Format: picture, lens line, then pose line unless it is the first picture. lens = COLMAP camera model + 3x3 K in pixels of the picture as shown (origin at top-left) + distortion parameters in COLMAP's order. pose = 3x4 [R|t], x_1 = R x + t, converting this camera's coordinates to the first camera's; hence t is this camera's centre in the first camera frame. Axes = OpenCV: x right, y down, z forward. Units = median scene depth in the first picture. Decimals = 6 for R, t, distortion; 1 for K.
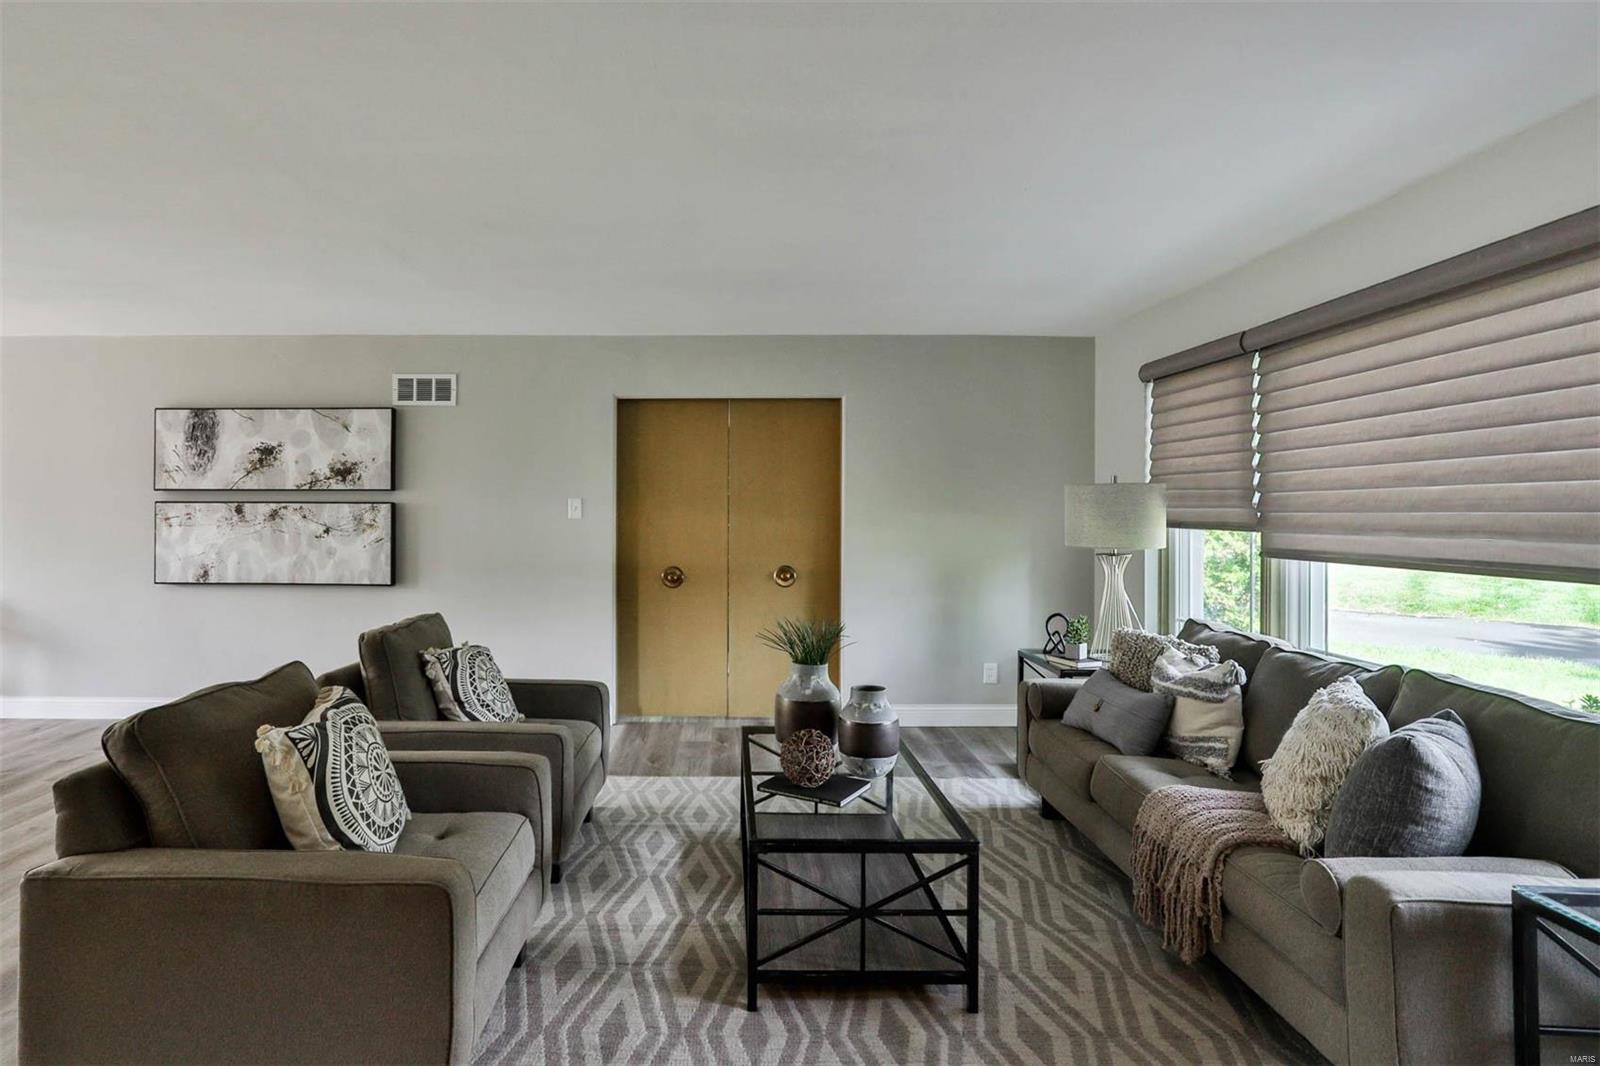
lens RADIAL K [[871.0, 0, 717.7], [0, 871.0, 510.3], [0, 0, 1]] dist [-0.043977, 0.031258]
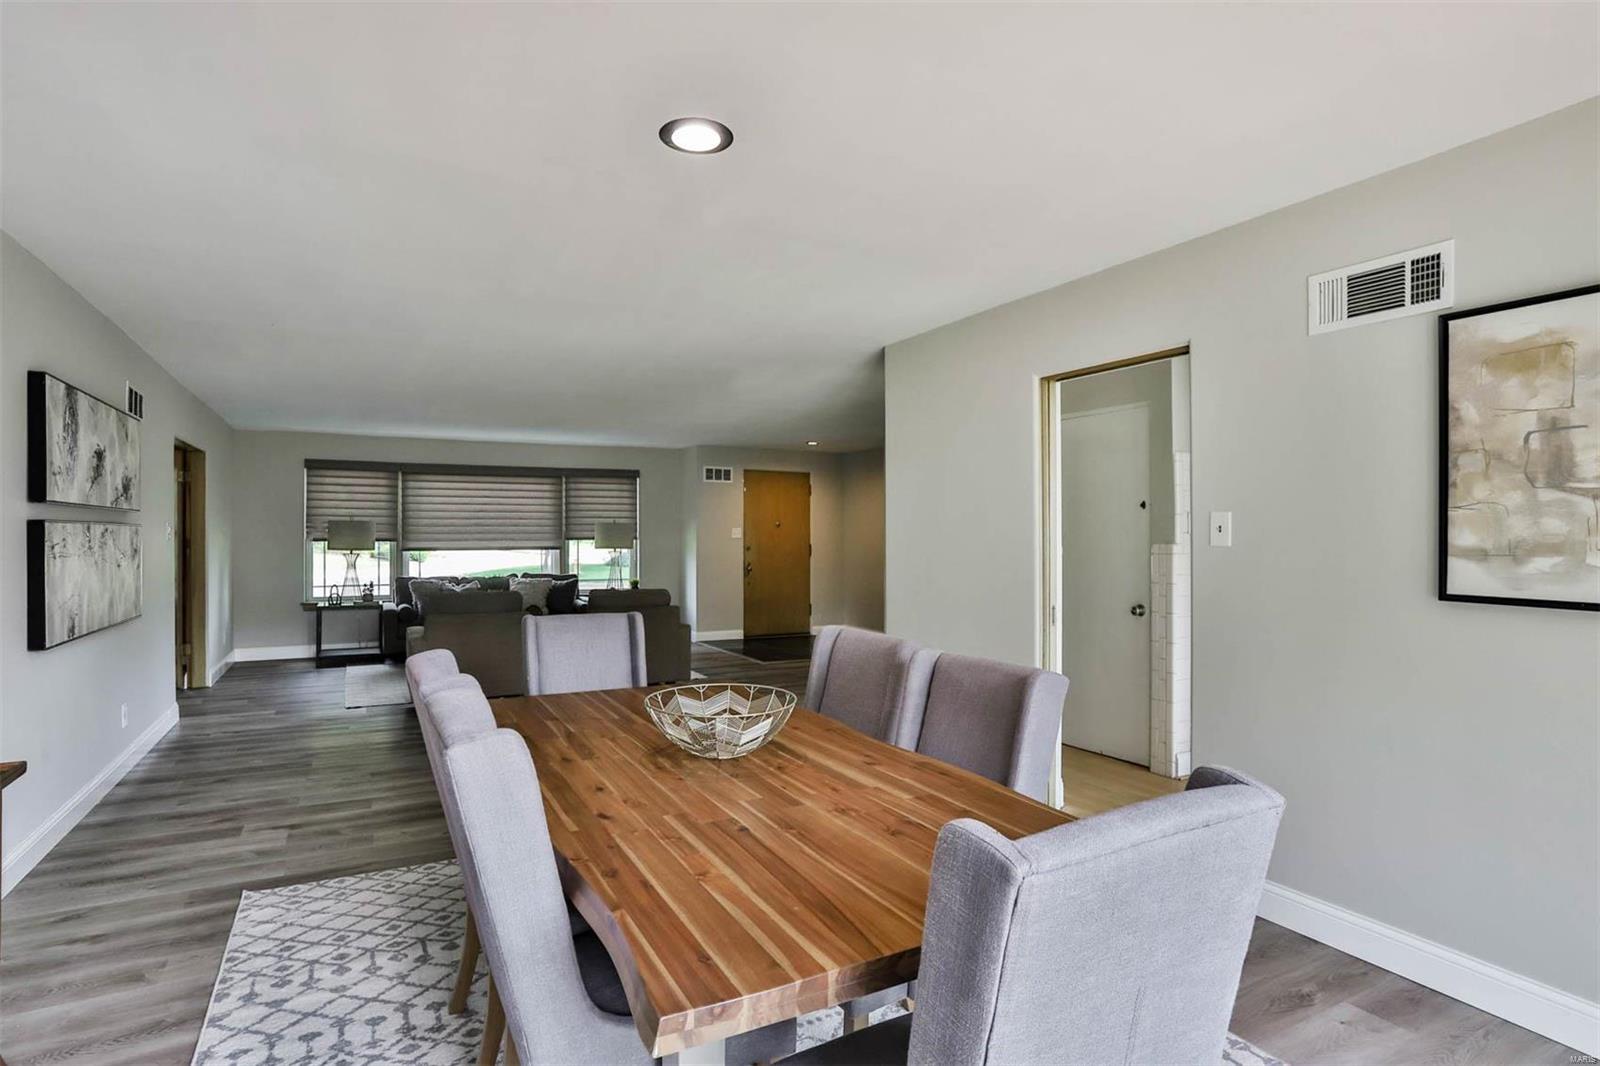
lens RADIAL K [[818.4, 0, 769.6], [0, 818.4, 540.0], [0, 0, 1]] dist [-0.061410, 0.036304]
pose [[-0.468419, -0.007918, 0.883471, -1.419373], [-0.003059, 0.999968, 0.007340, 0.000112], [-0.883501, 0.000735, -0.468429, 0.812100]]
